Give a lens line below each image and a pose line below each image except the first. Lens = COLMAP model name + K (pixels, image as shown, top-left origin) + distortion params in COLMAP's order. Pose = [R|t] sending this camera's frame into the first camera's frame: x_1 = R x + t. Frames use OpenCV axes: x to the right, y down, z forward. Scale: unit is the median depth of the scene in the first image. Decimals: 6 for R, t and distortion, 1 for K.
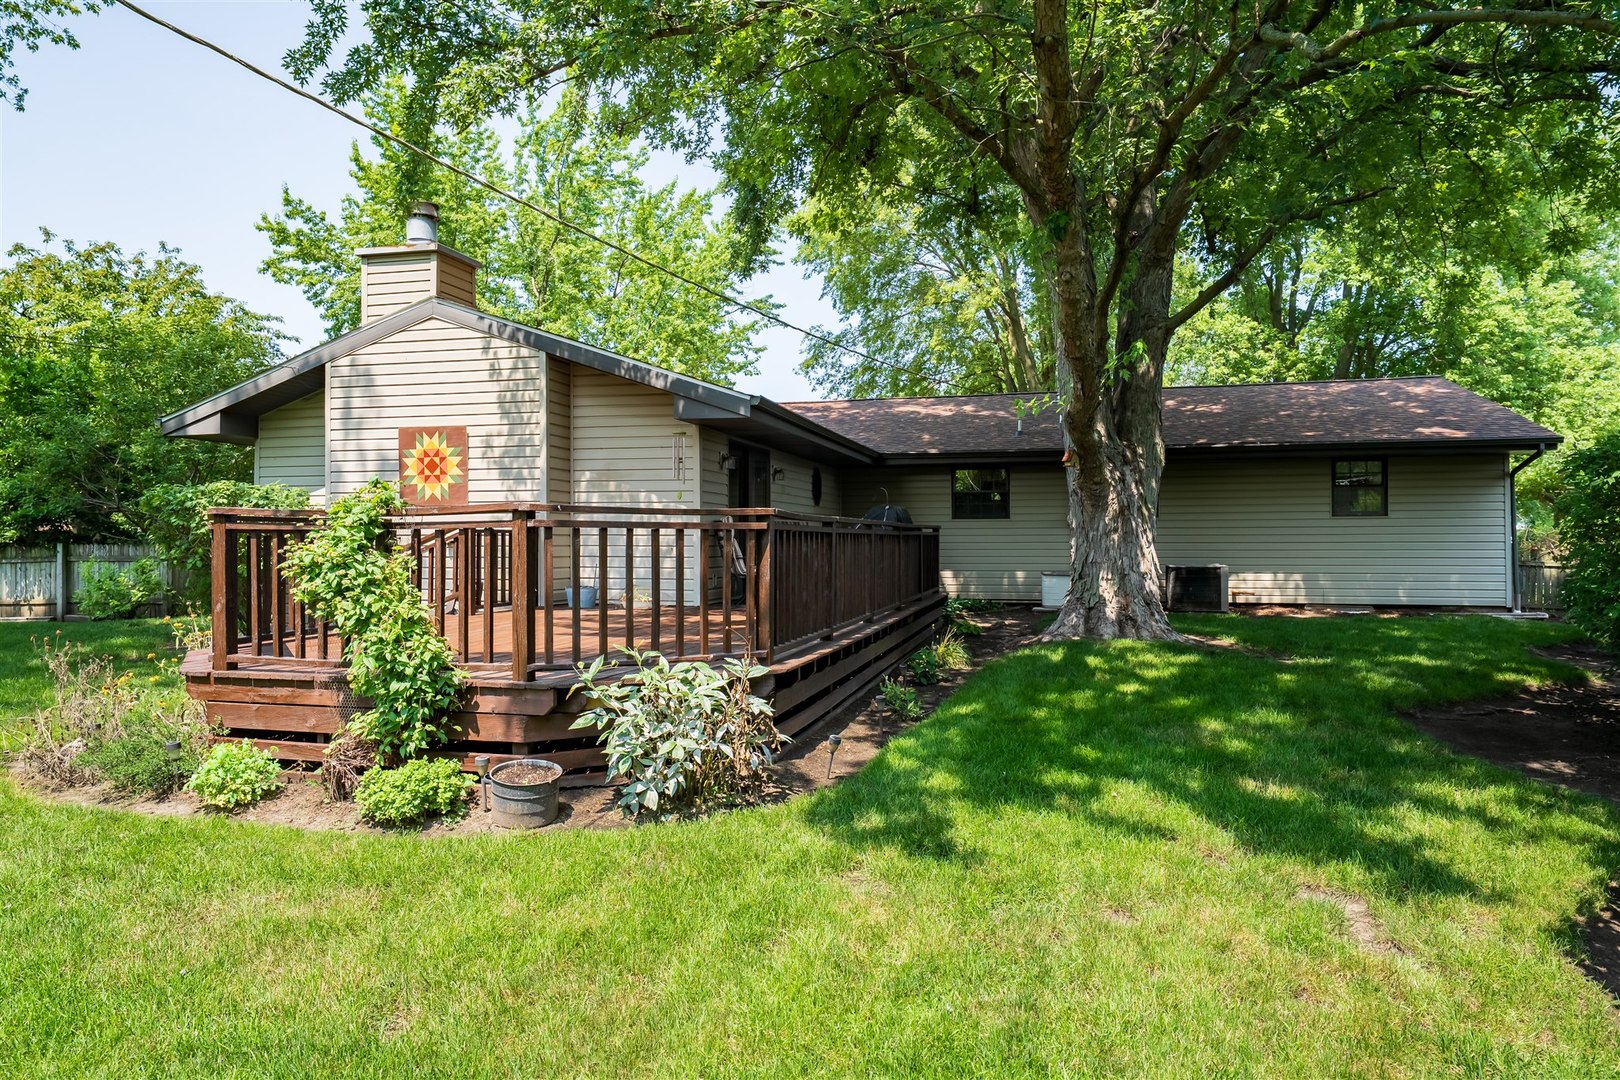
lens RADIAL K [[1019.3, 0, 795.6], [0, 1019.3, 528.1], [0, 0, 1]] dist [0.000684, 0.002258]
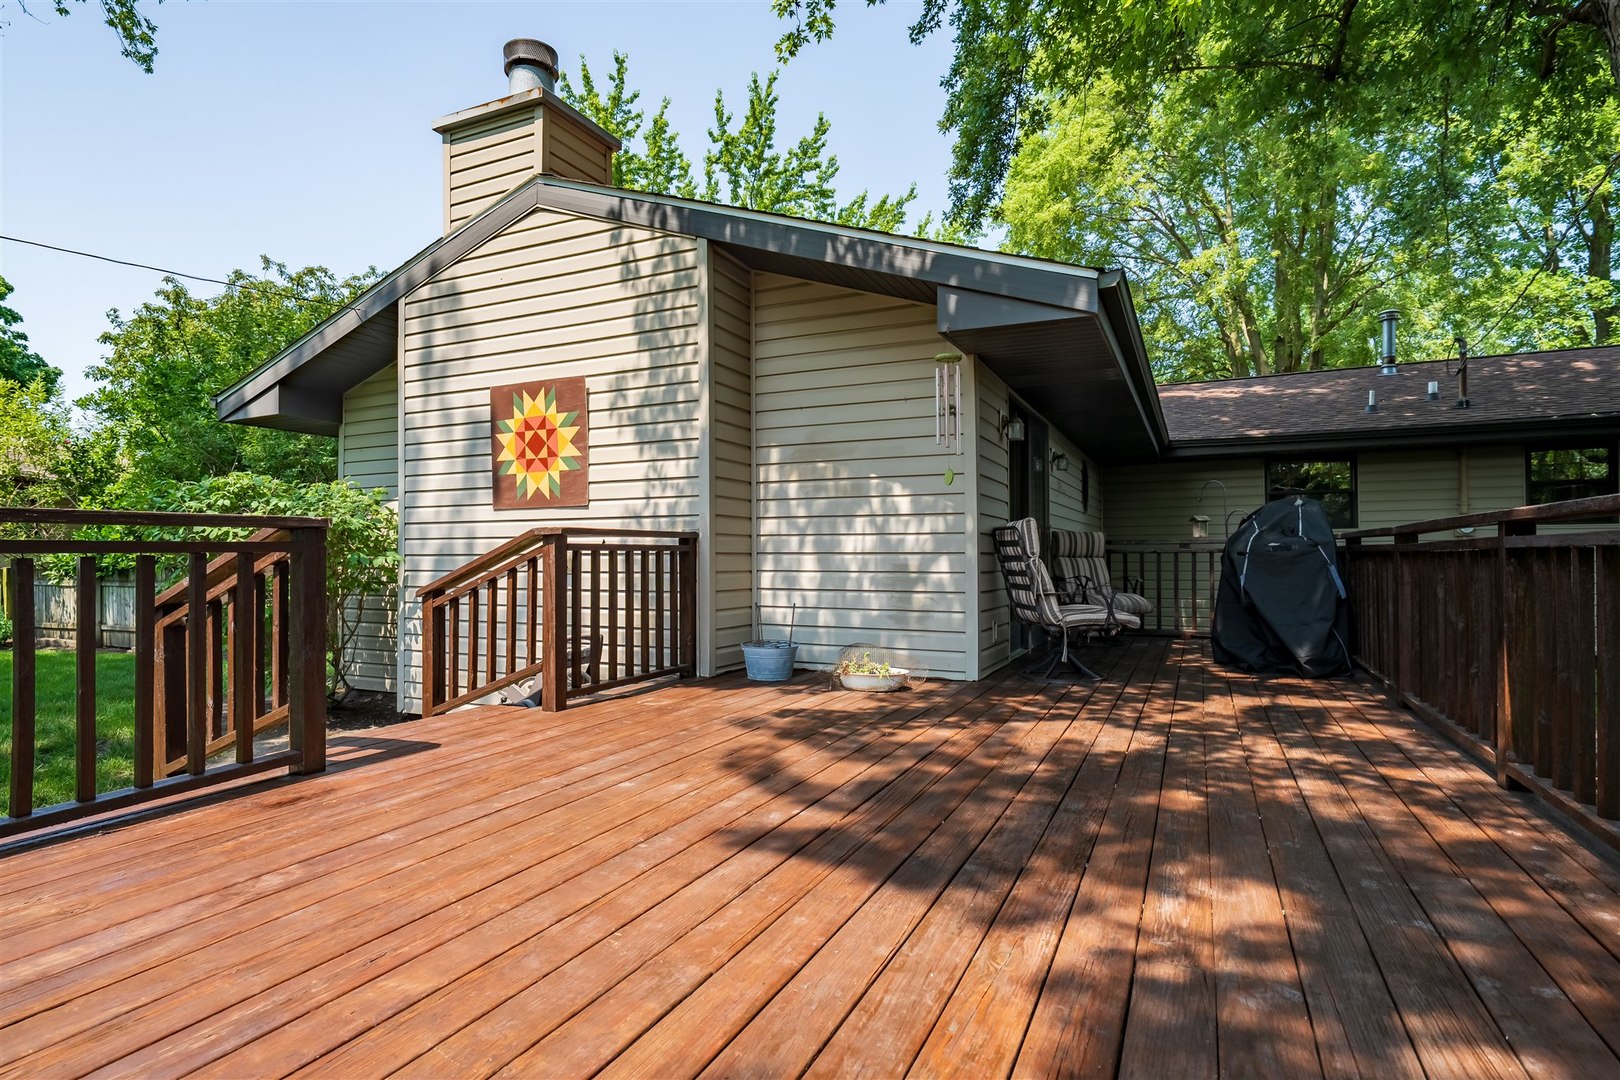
lens RADIAL K [[833.2, 0, 805.8], [0, 833.2, 549.2], [0, 0, 1]] dist [0.001799, -0.000055]
pose [[0.985595, -0.002042, -0.169112, -0.103040], [0.002823, 0.999986, 0.004374, 0.001964], [0.169101, -0.004789, 0.985587, 0.506297]]
